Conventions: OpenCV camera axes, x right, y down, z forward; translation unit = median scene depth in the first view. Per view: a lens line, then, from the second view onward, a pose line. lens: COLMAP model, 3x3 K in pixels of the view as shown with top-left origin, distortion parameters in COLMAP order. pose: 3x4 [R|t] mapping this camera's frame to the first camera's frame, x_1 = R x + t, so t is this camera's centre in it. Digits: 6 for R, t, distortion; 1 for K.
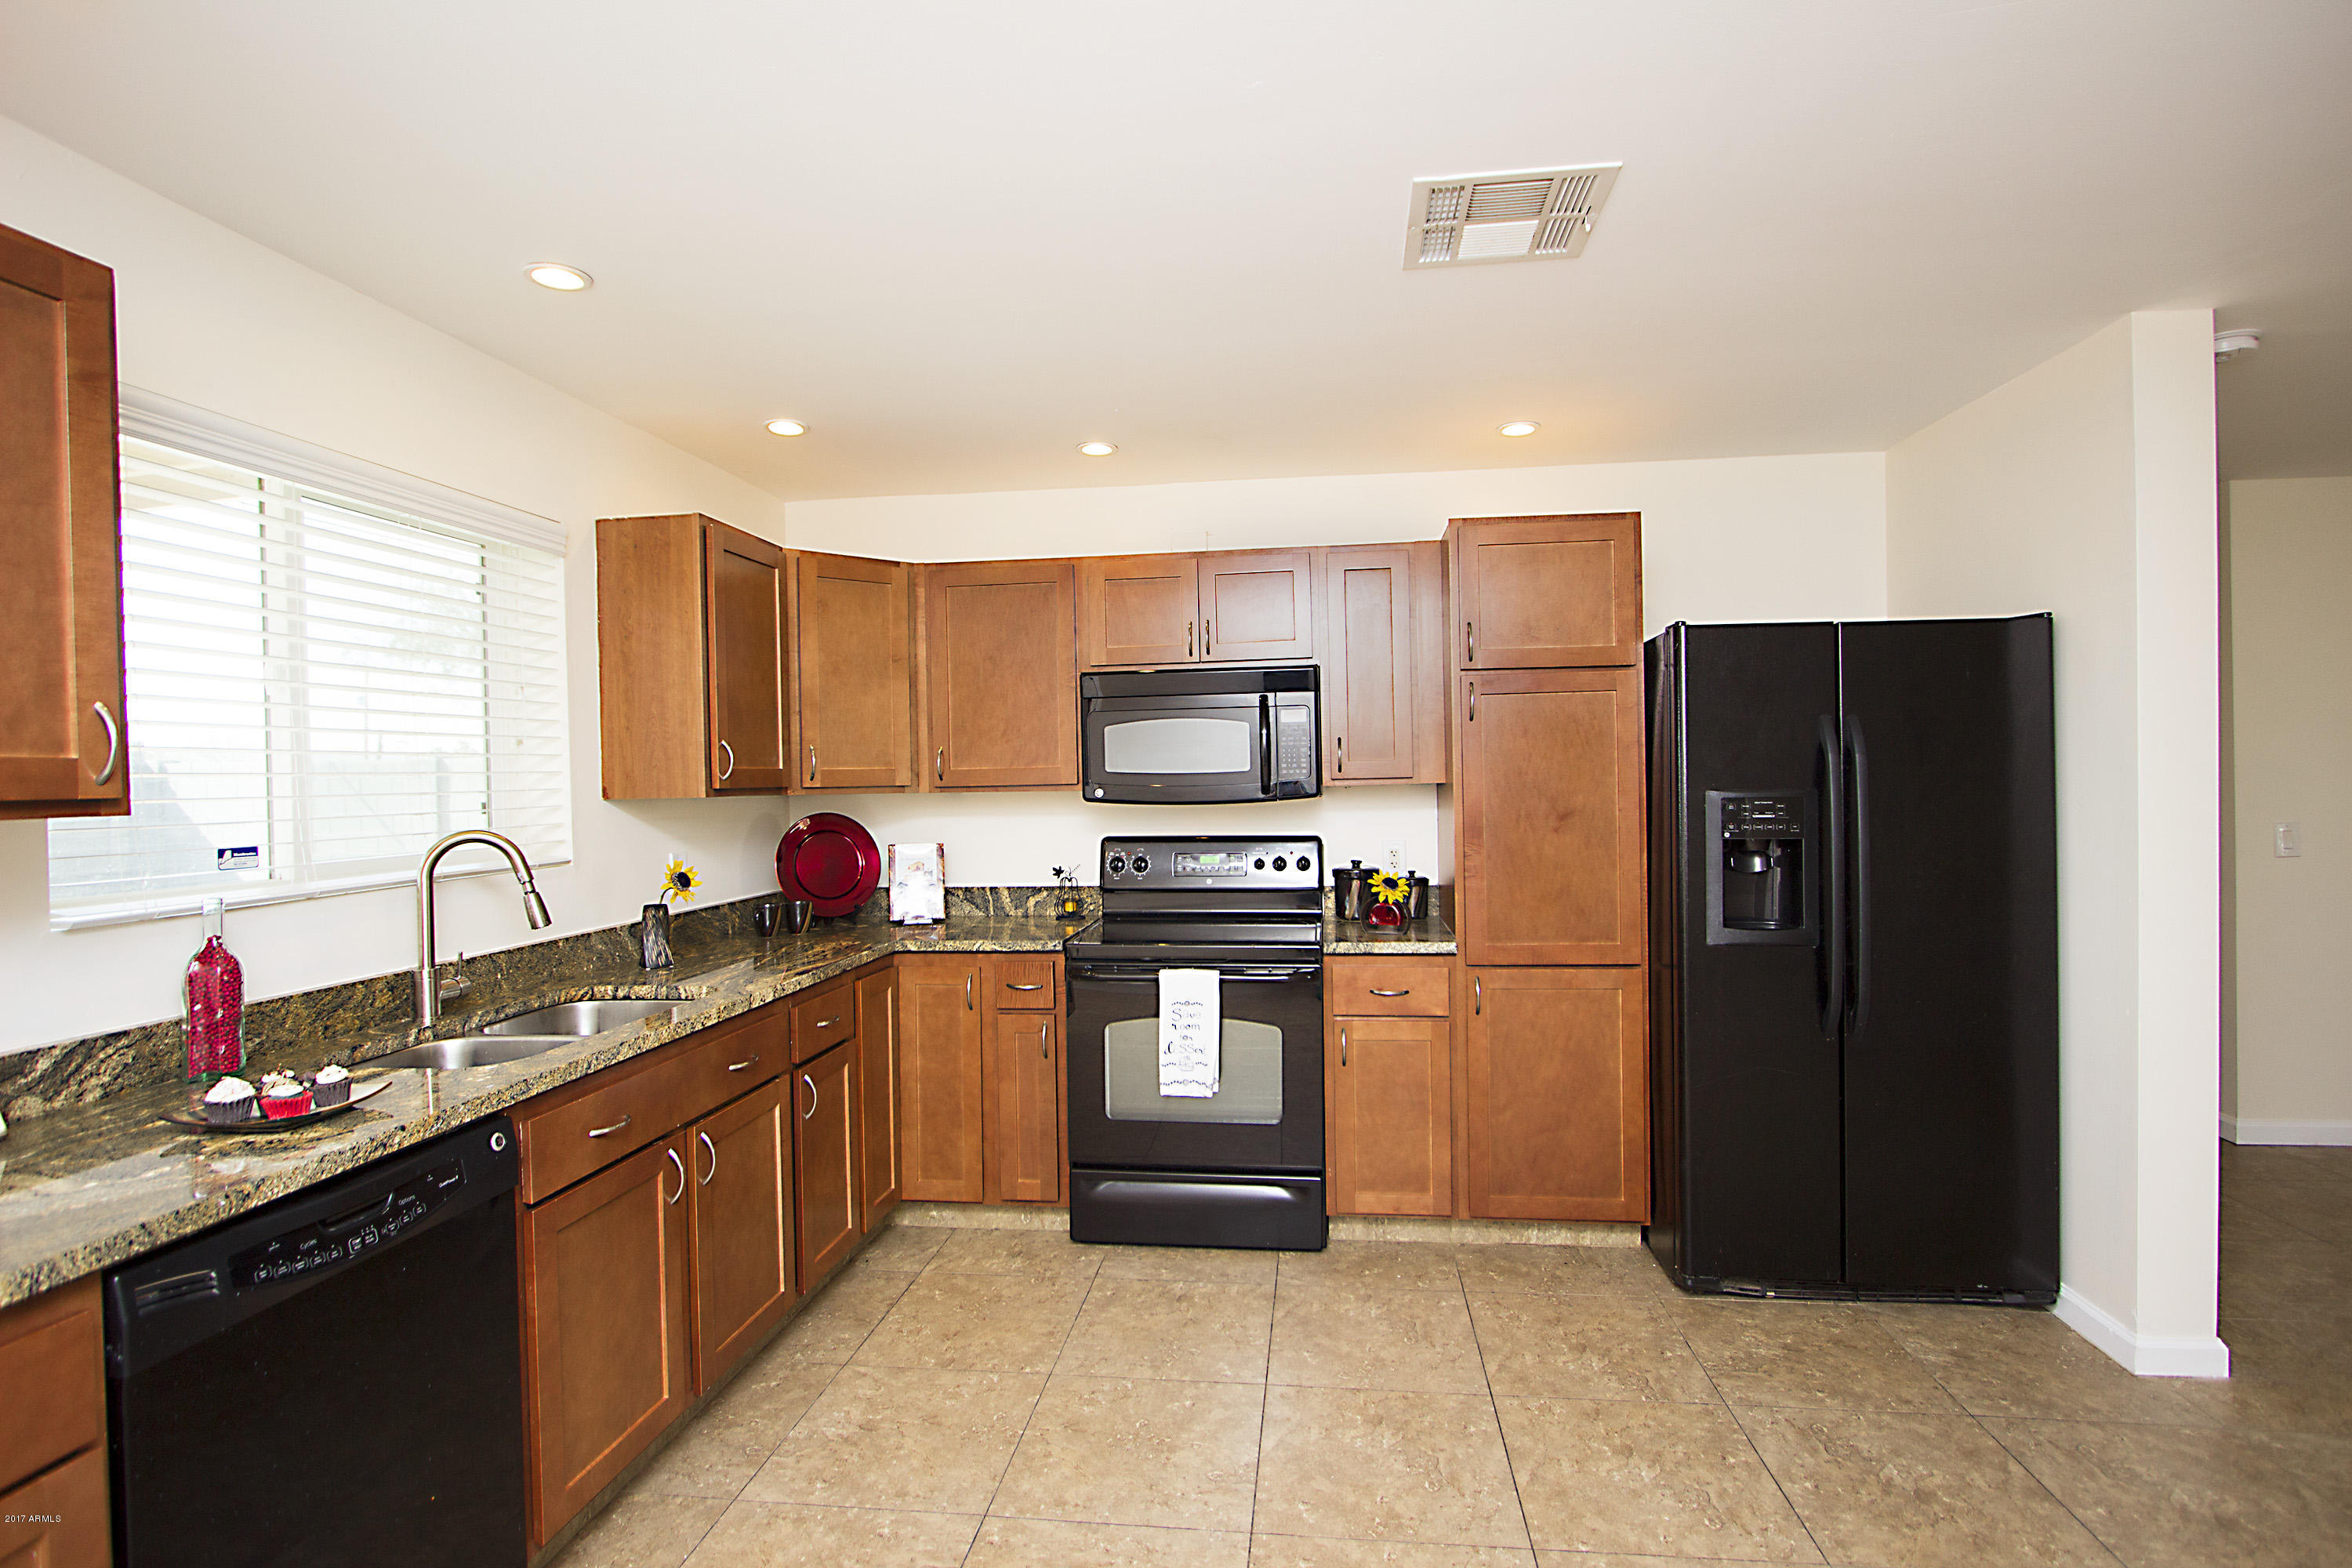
lens RADIAL K [[1112.0, 0, 1195.2], [0, 1112.0, 786.6], [0, 0, 1]] dist [-0.011916, 0.001193]
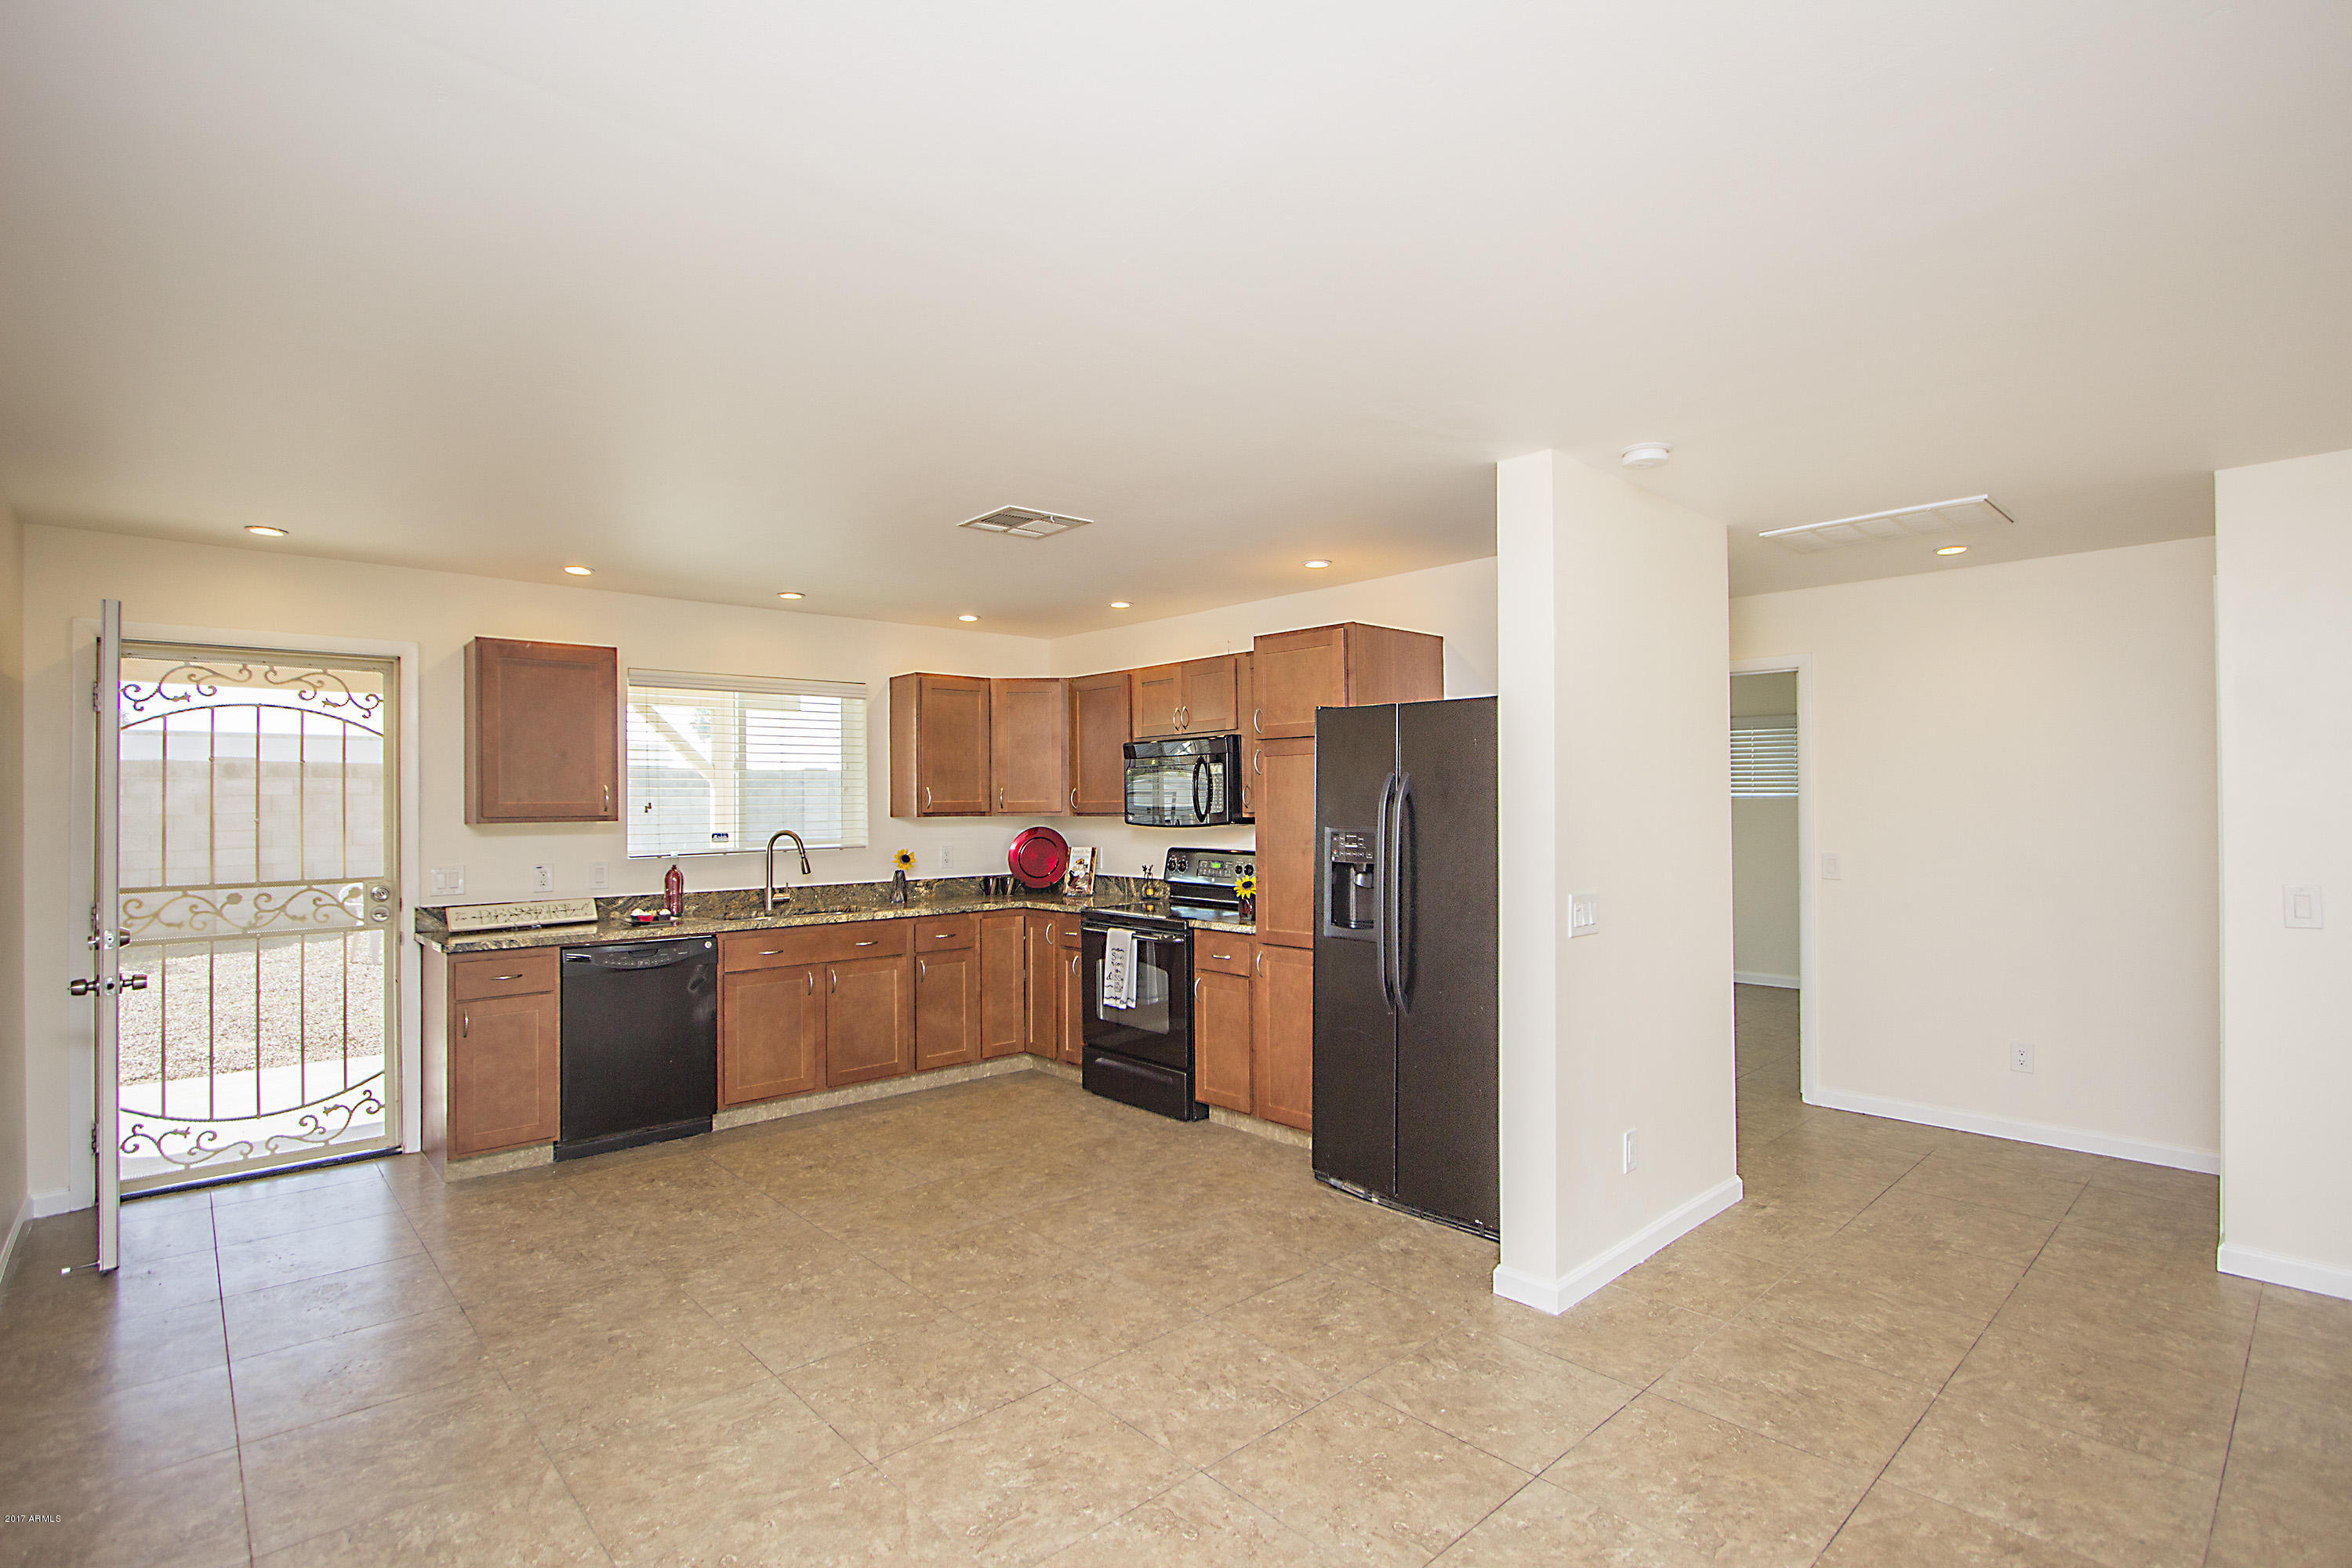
lens RADIAL K [[1112.0, 0, 1195.2], [0, 1112.0, 786.6], [0, 0, 1]] dist [-0.011916, 0.001193]
pose [[0.762863, 0.002006, -0.646557, 1.118871], [-0.010489, 0.999902, -0.009273, -0.028771], [0.646475, 0.013856, 0.762809, -0.166647]]
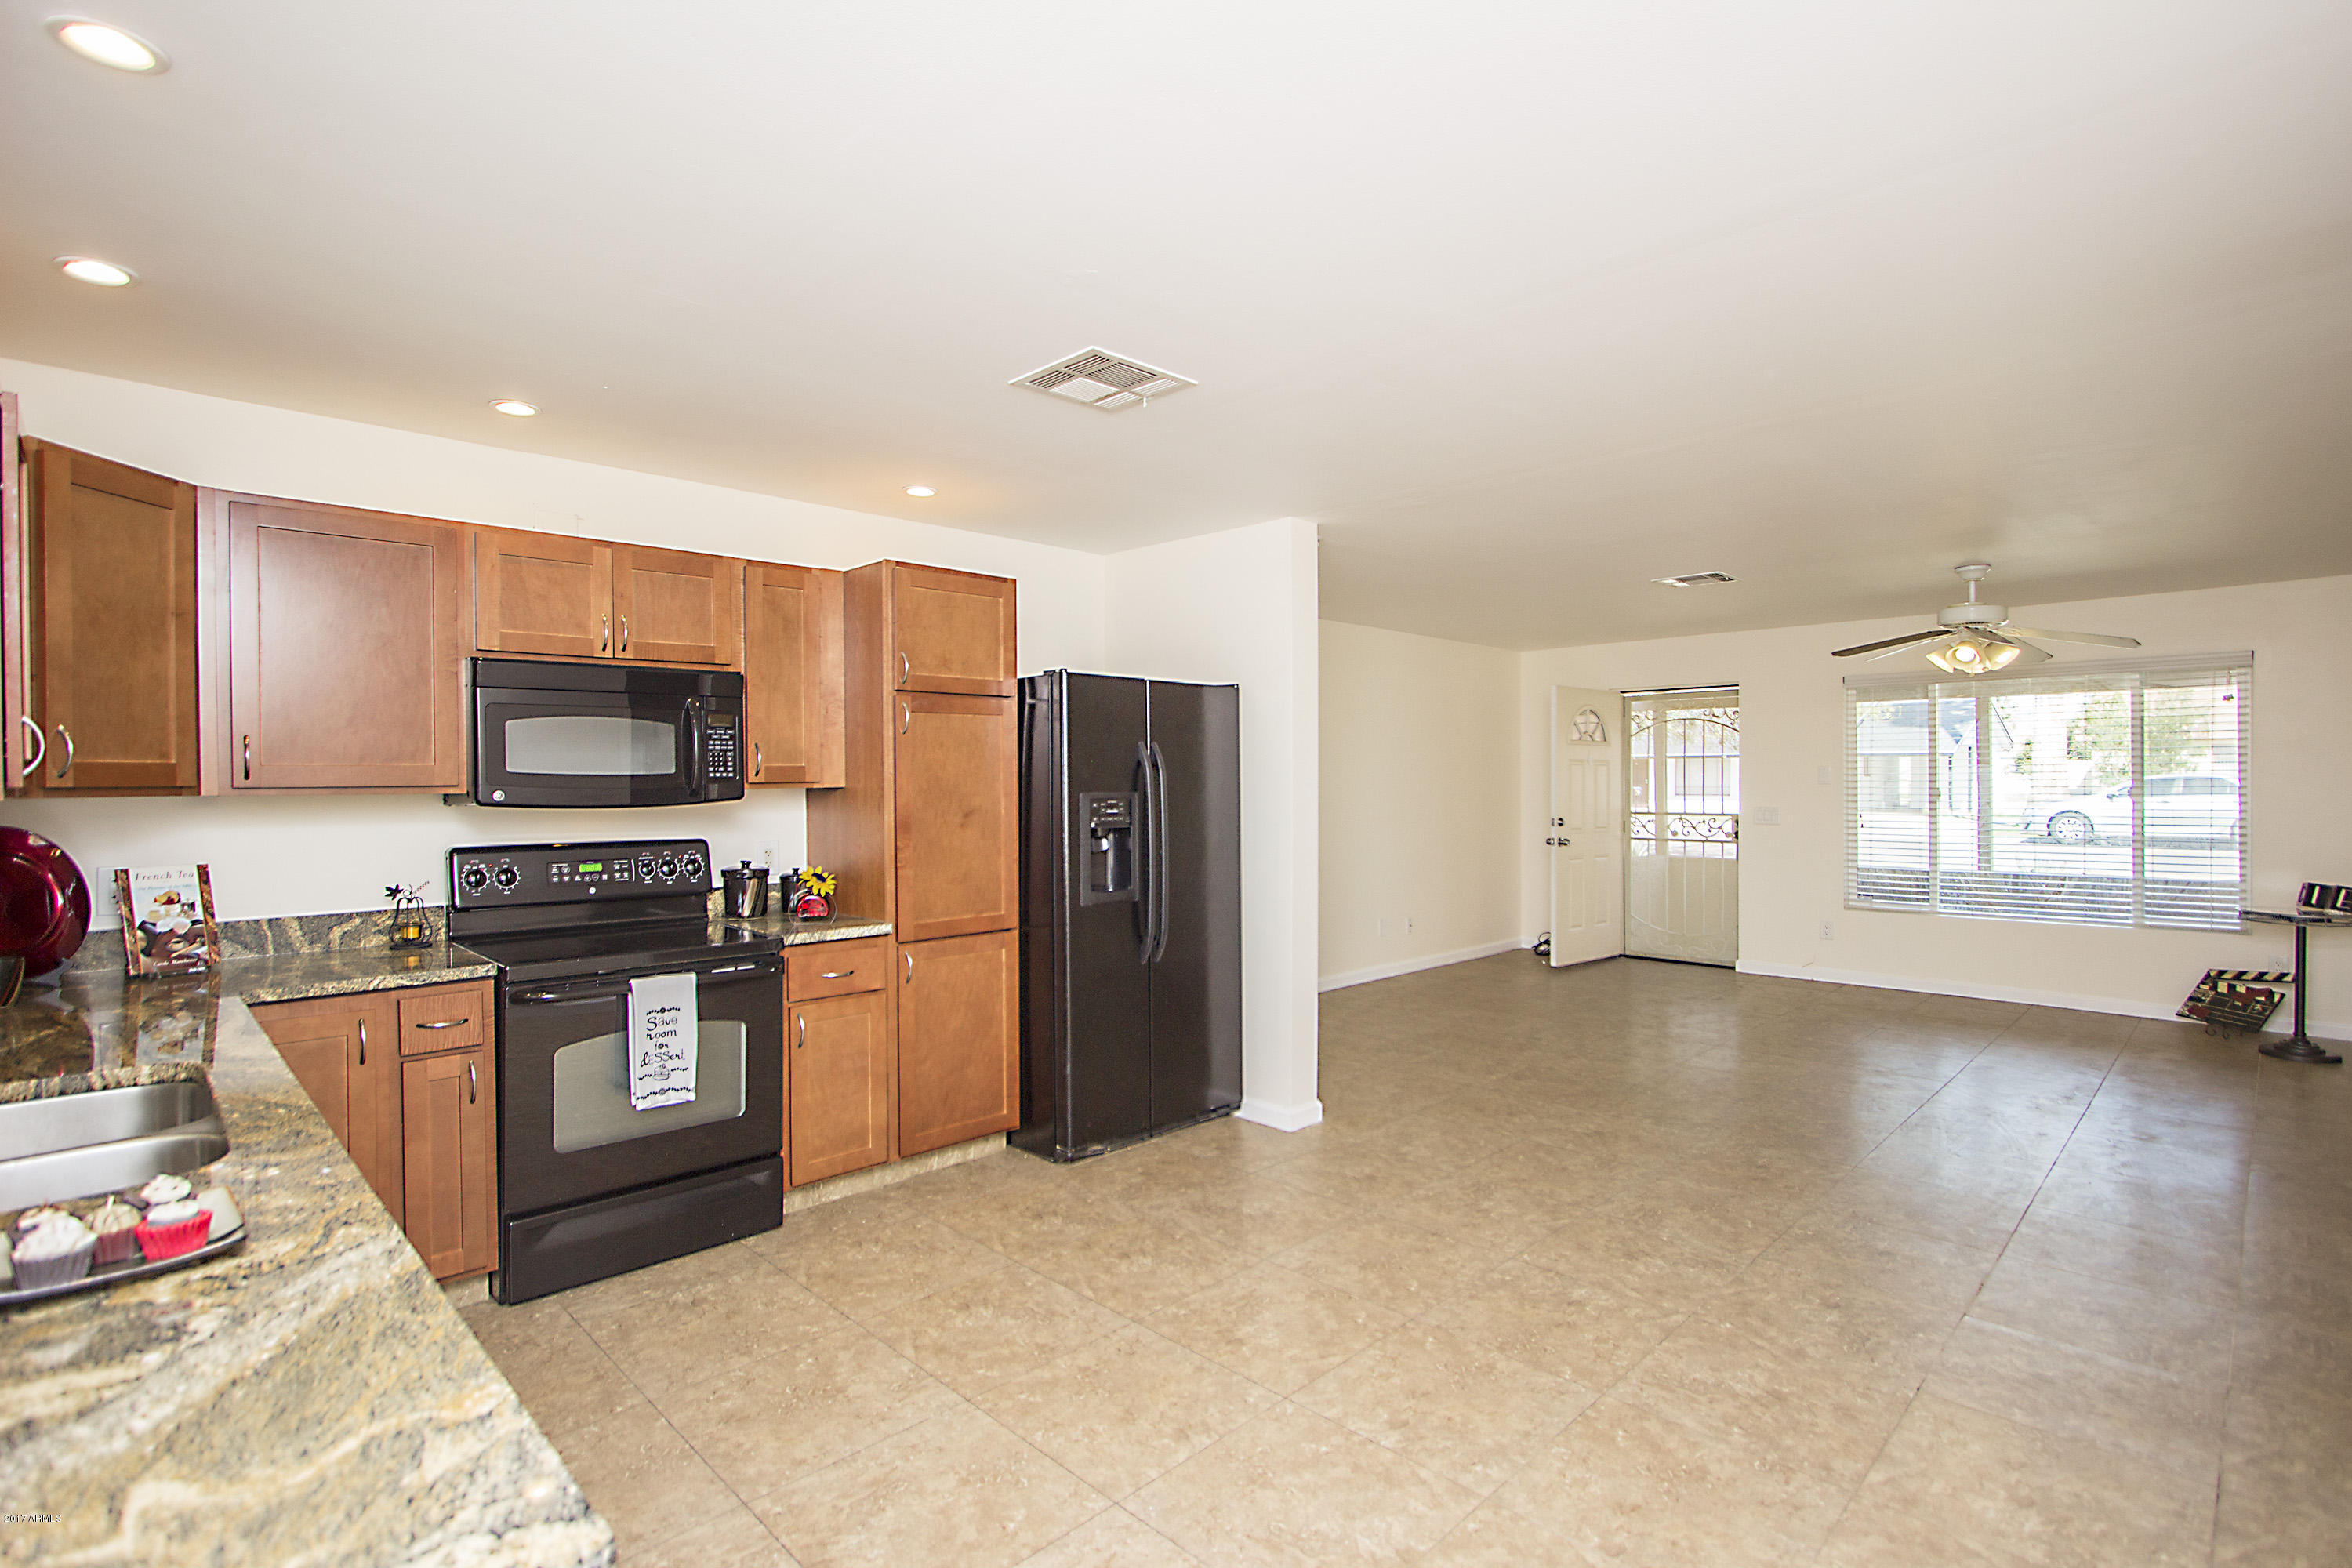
lens RADIAL K [[1112.0, 0, 1195.2], [0, 1112.0, 786.6], [0, 0, 1]] dist [-0.011916, 0.001193]
pose [[0.618476, 0.006514, 0.785777, -0.480868], [-0.000035, 0.999966, -0.008262, 0.006359], [-0.785804, 0.005082, 0.618455, 0.029714]]
